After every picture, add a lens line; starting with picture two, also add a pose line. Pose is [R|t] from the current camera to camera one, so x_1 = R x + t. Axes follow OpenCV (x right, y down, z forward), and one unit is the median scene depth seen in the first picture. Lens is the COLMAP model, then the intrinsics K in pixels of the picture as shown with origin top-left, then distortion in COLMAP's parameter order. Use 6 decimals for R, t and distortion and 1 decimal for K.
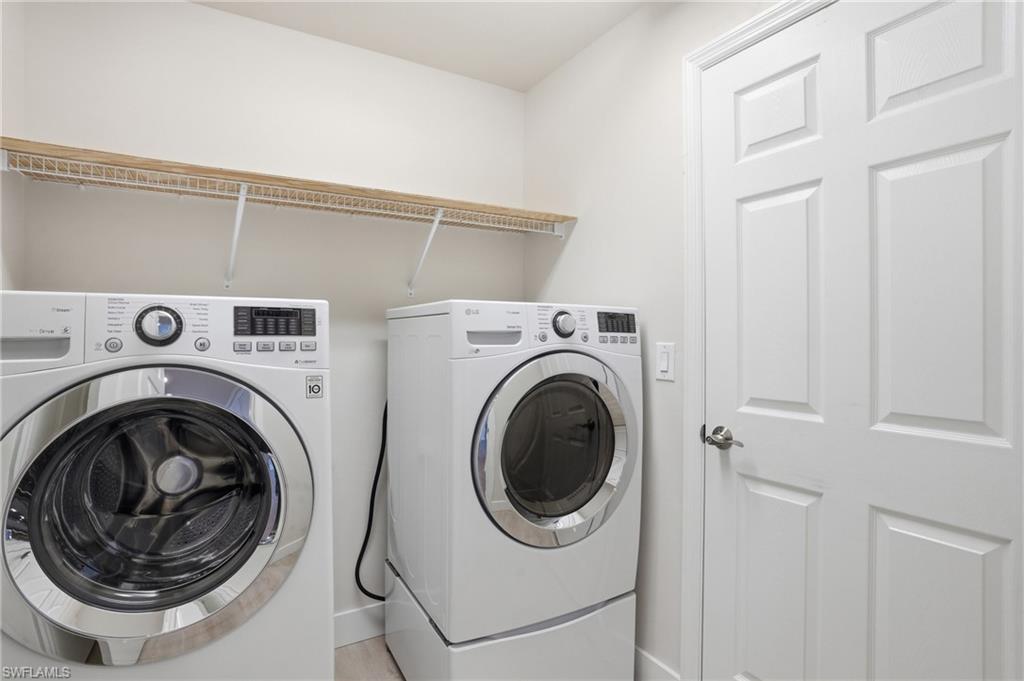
lens RADIAL K [[526.9, 0, 512.5], [0, 526.9, 337.8], [0, 0, 1]] dist [-0.035623, -0.000083]
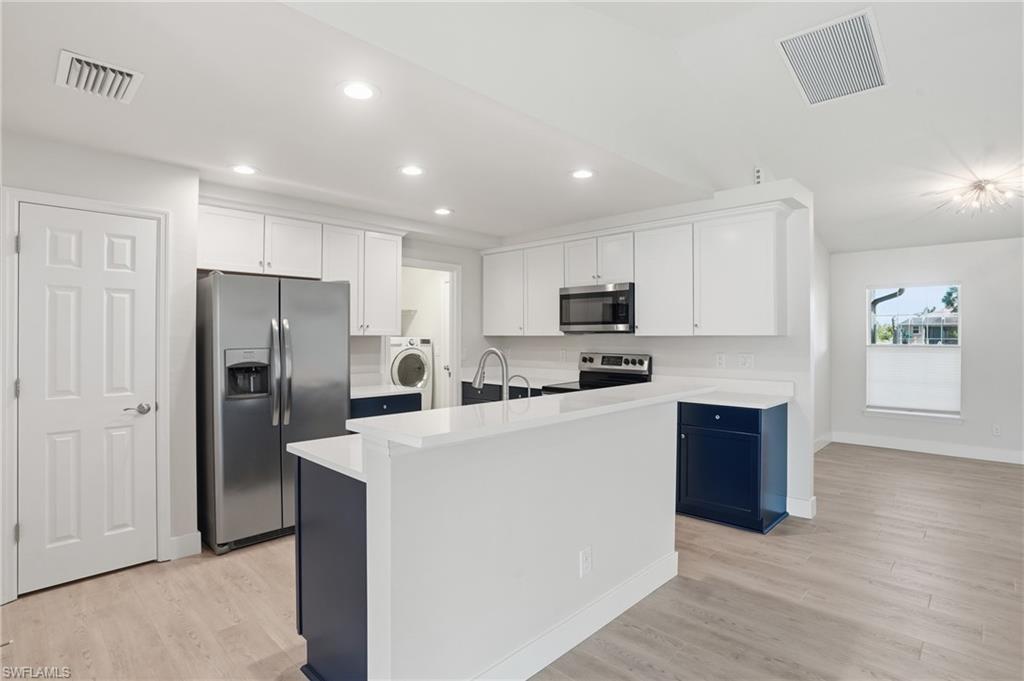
lens RADIAL K [[526.9, 0, 517.6], [0, 526.9, 338.2], [0, 0, 1]] dist [-0.035623, -0.000083]
pose [[0.967103, -0.003519, 0.254362, -0.157673], [0.005520, 0.999959, -0.007153, -0.023042], [-0.254326, 0.008321, 0.967083, -3.311895]]
